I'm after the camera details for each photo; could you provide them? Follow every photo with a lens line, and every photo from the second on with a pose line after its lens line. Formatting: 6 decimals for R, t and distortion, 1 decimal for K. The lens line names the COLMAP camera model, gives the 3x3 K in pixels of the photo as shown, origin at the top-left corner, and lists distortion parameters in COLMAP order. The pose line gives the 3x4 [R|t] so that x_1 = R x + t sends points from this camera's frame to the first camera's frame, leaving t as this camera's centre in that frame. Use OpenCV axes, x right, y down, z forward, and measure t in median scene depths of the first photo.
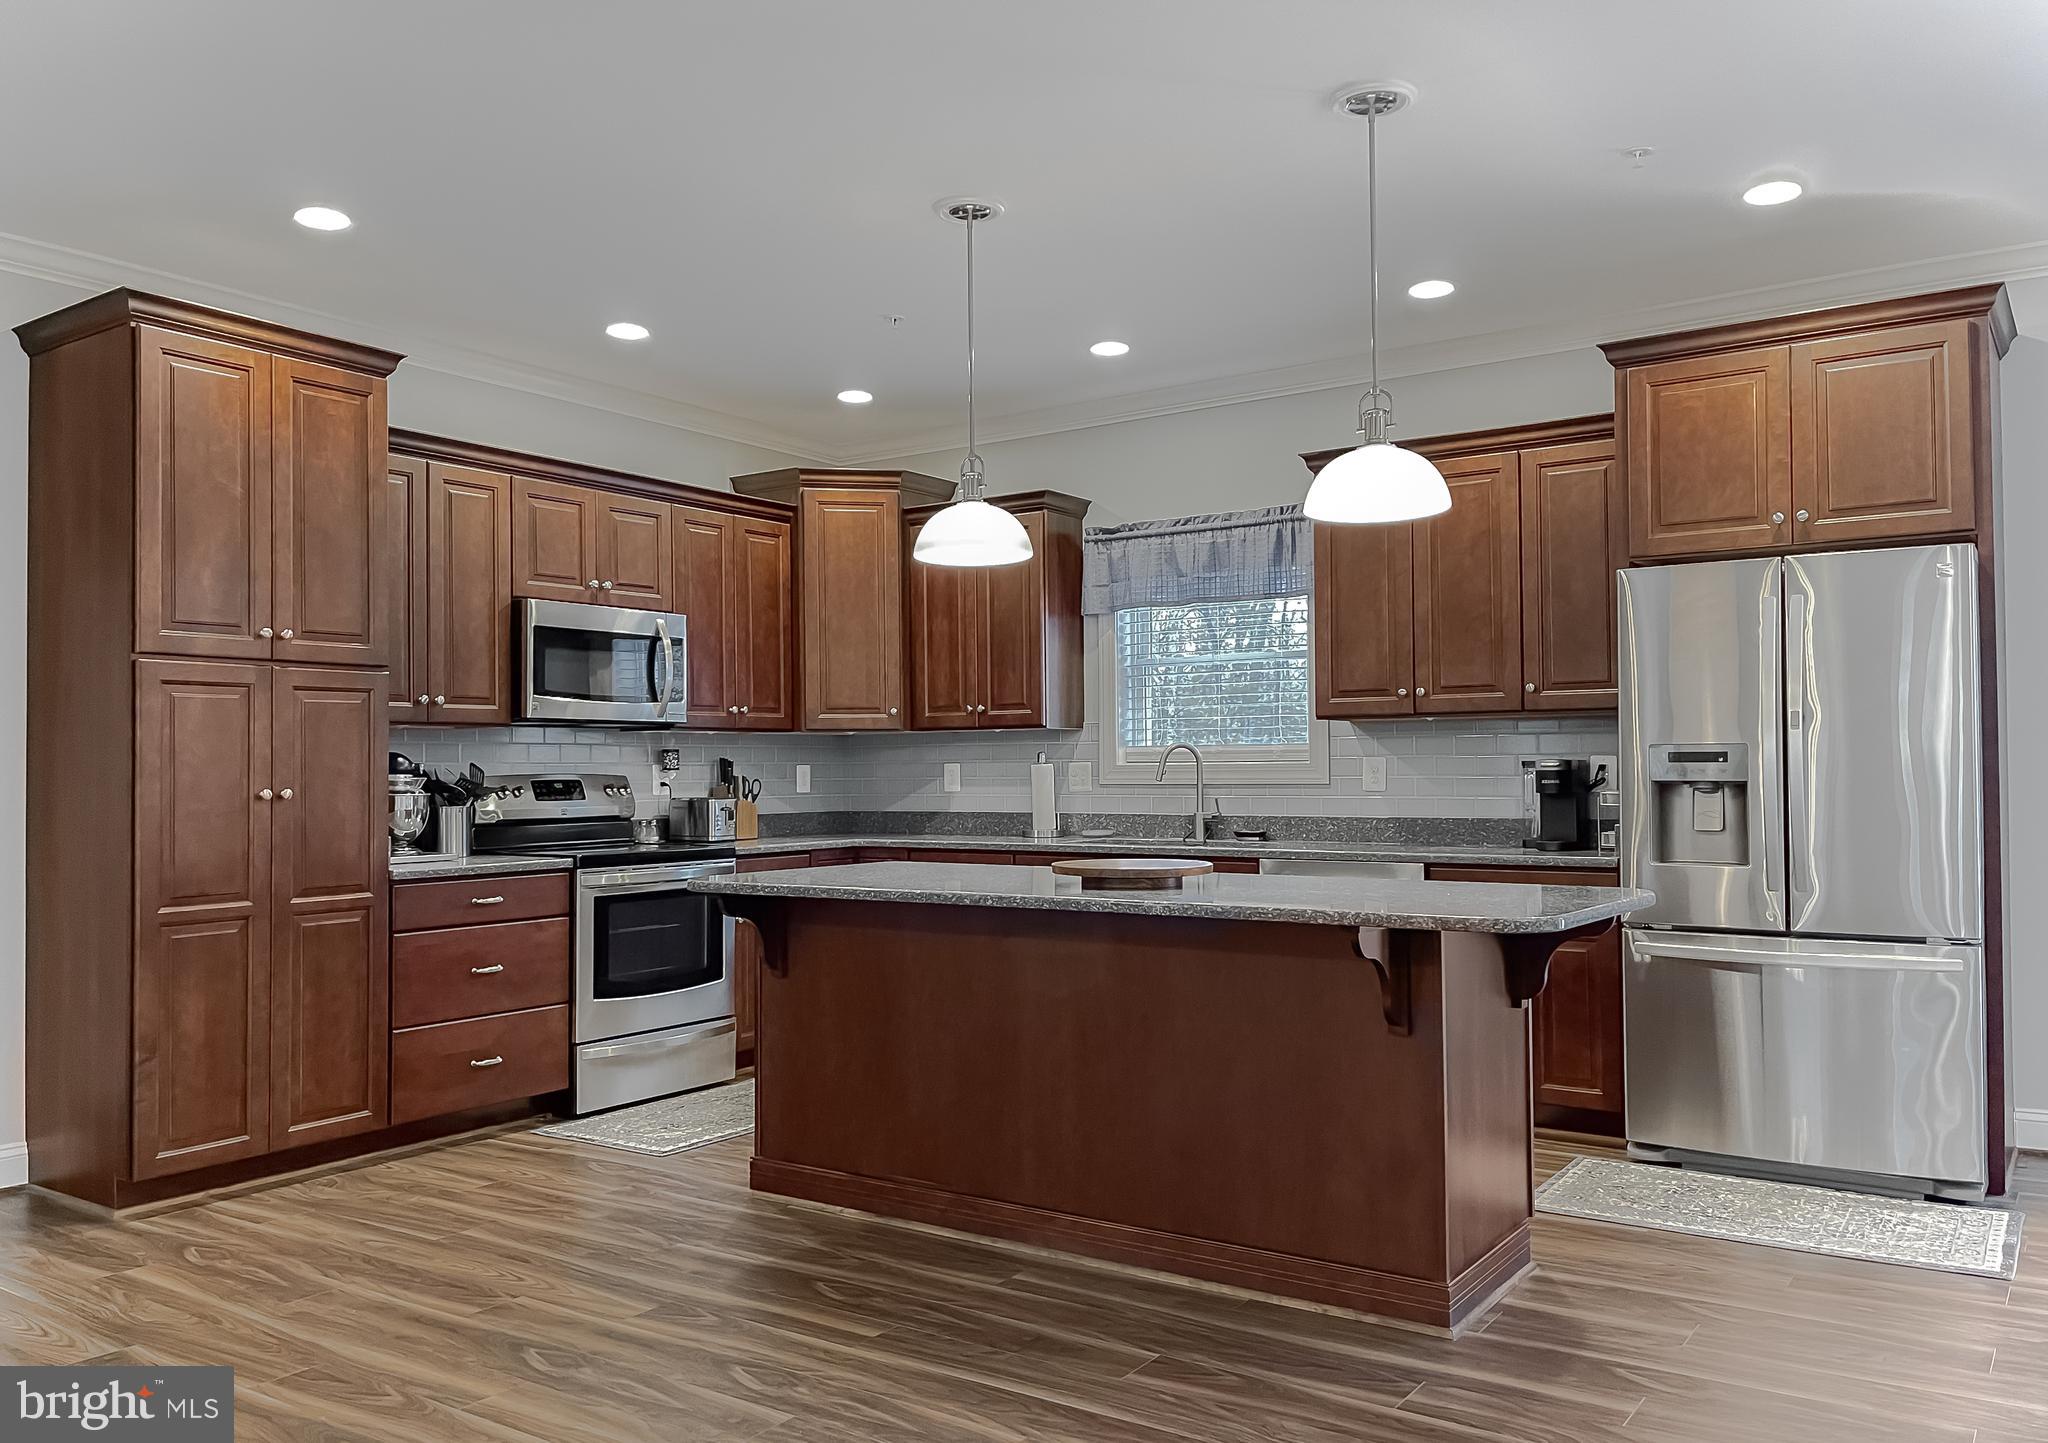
lens RADIAL K [[1543.4, 0, 1024.0], [0, 1543.4, 721.5], [0, 0, 1]] dist [-0.000802, -0.000077]
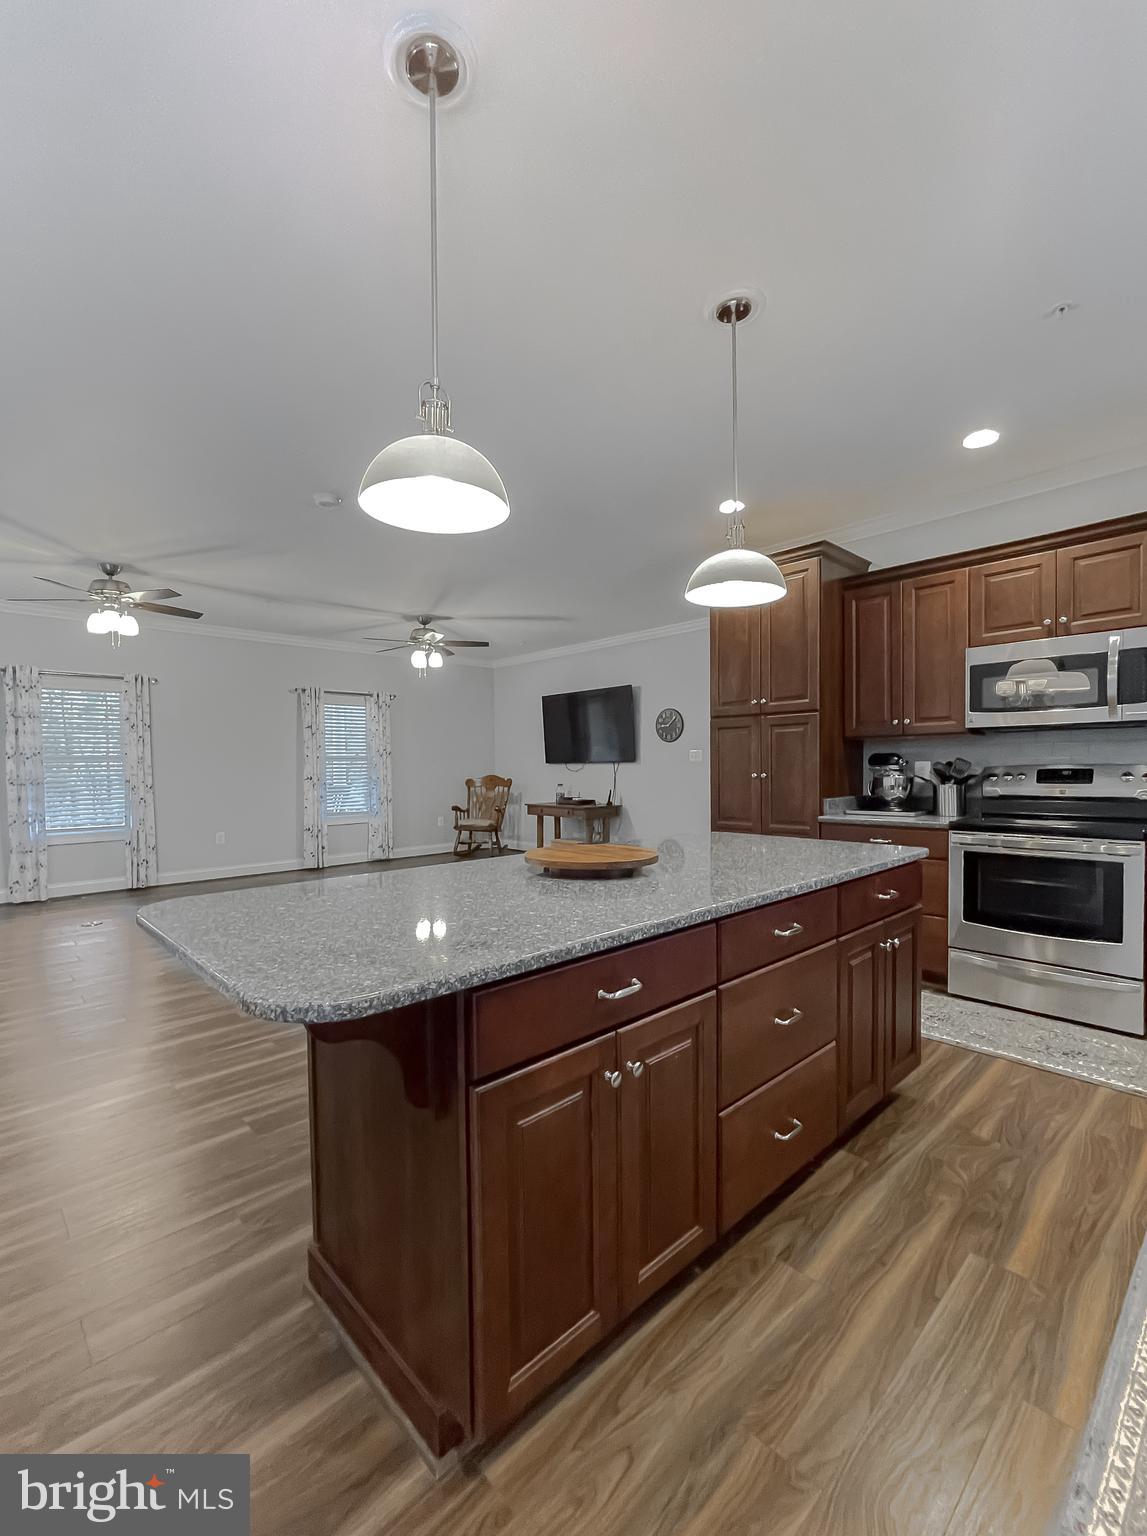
lens RADIAL K [[664.8, 0, 565.9], [0, 664.8, 786.8], [0, 0, 1]] dist [-0.000930, -0.000236]
pose [[-0.200778, 0.039775, -0.978829, 0.373507], [0.043813, 0.998540, 0.031589, 0.016532], [0.978657, -0.036543, -0.202228, 0.704691]]
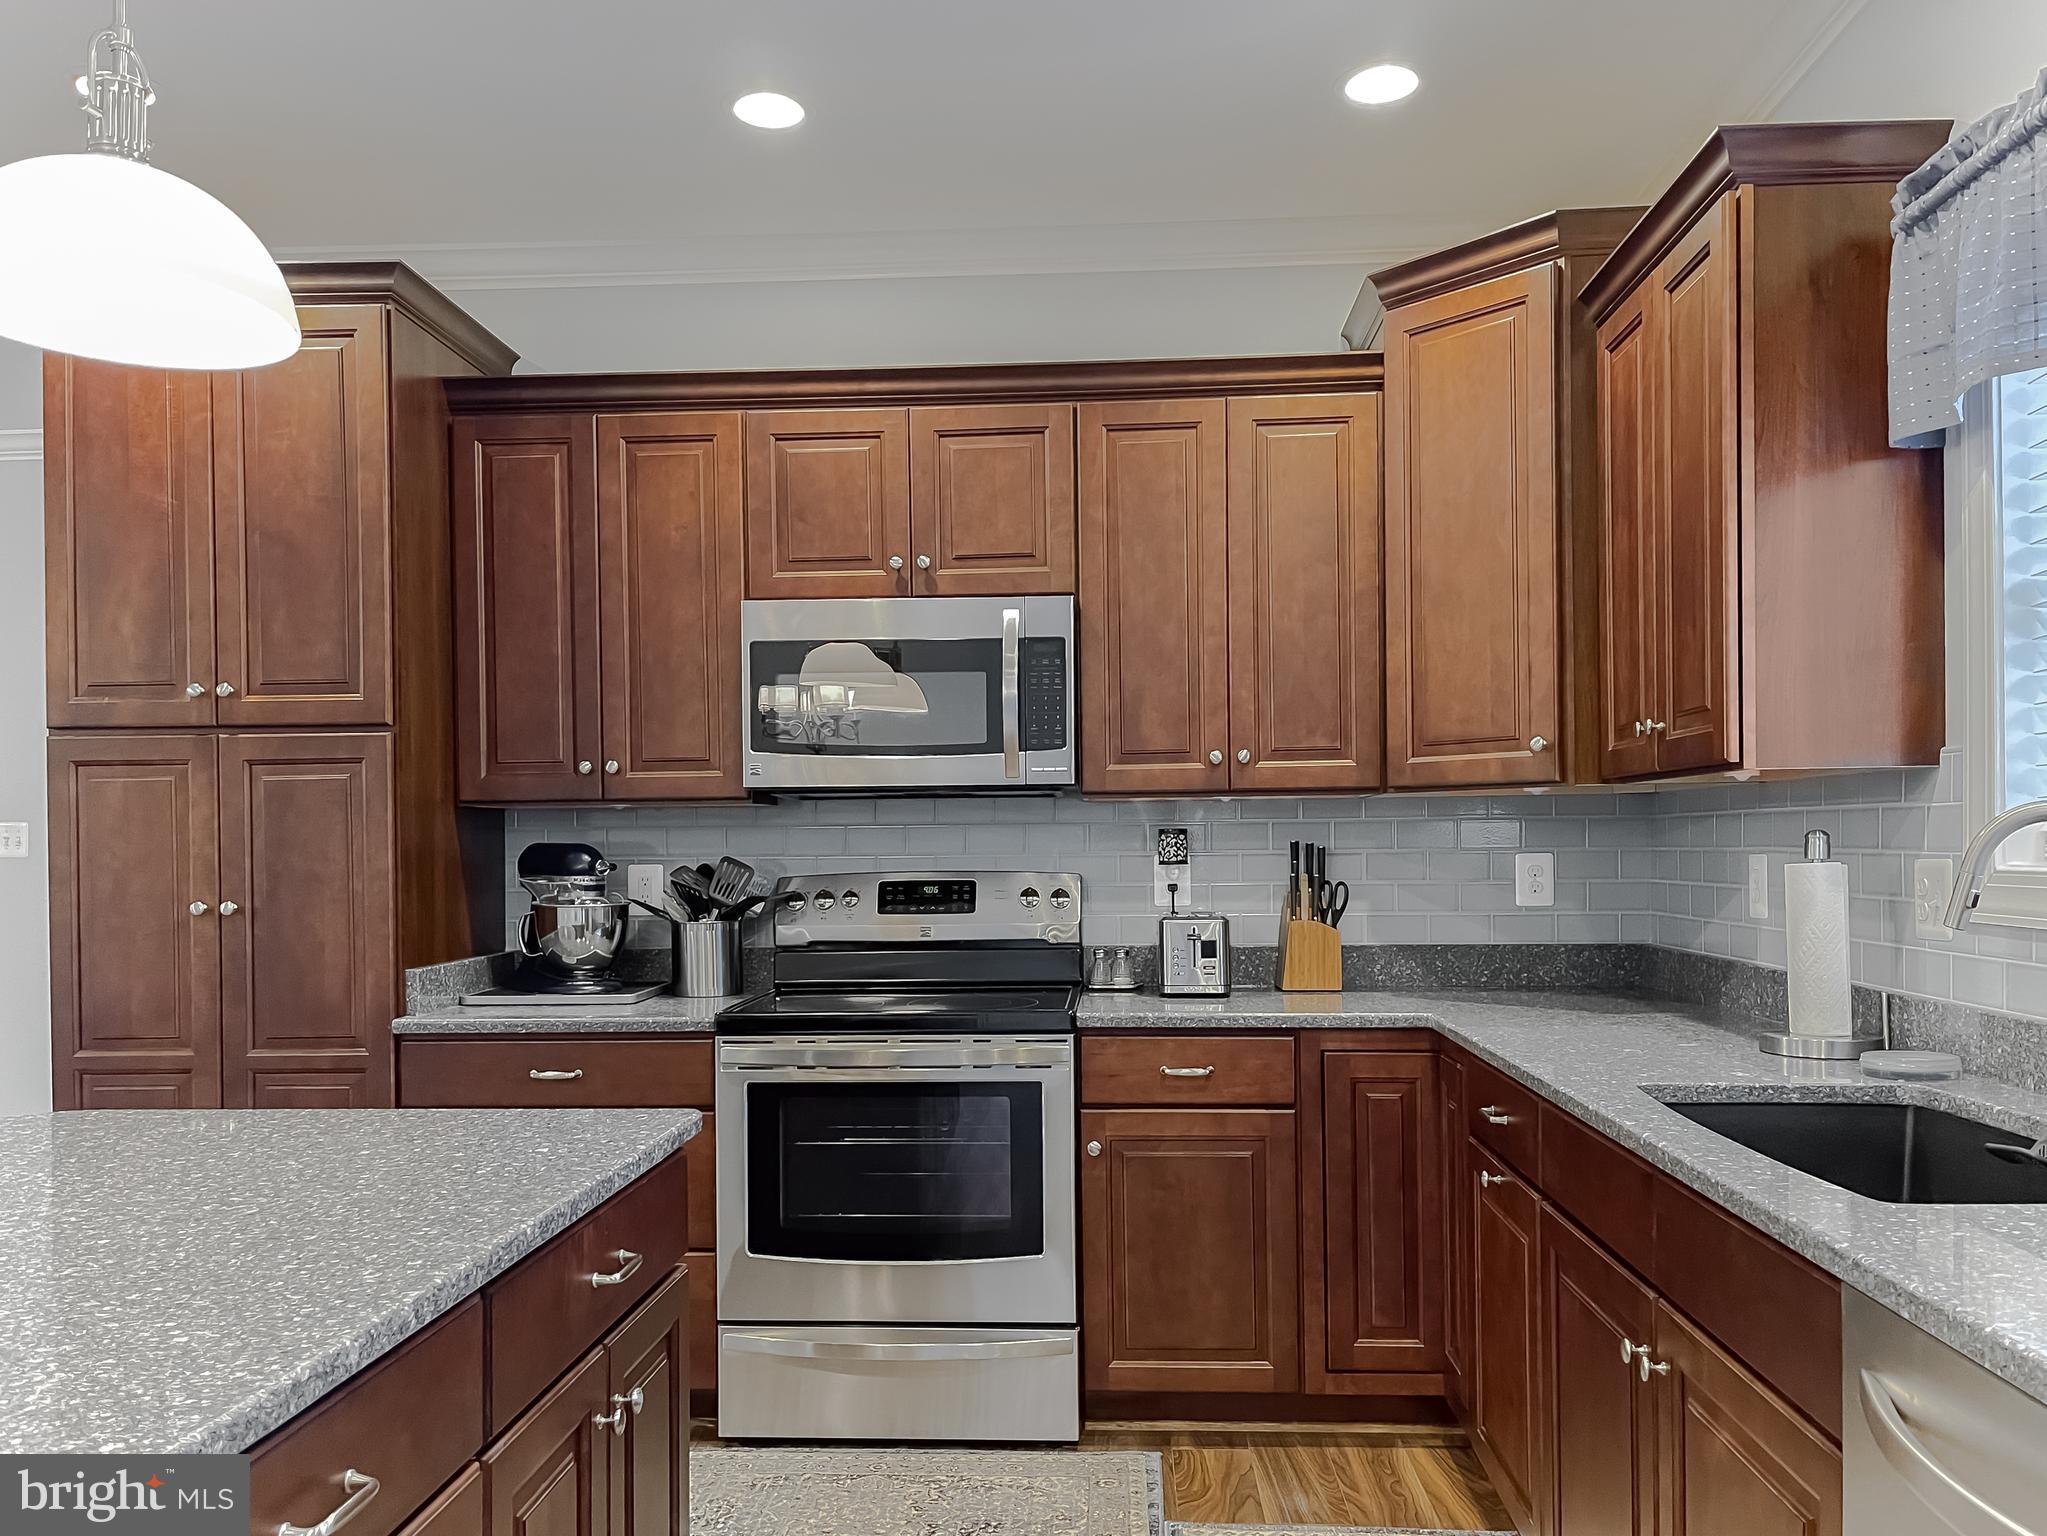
lens RADIAL K [[1579.0, 0, 1023.9], [0, 1579.0, 851.2], [0, 0, 1]] dist [0.024868, -0.004888]
pose [[0.524695, 0.008019, -0.851252, 0.279483], [0.032282, 0.999049, 0.029309, 0.007861], [0.850678, -0.042858, 0.523937, 0.712947]]
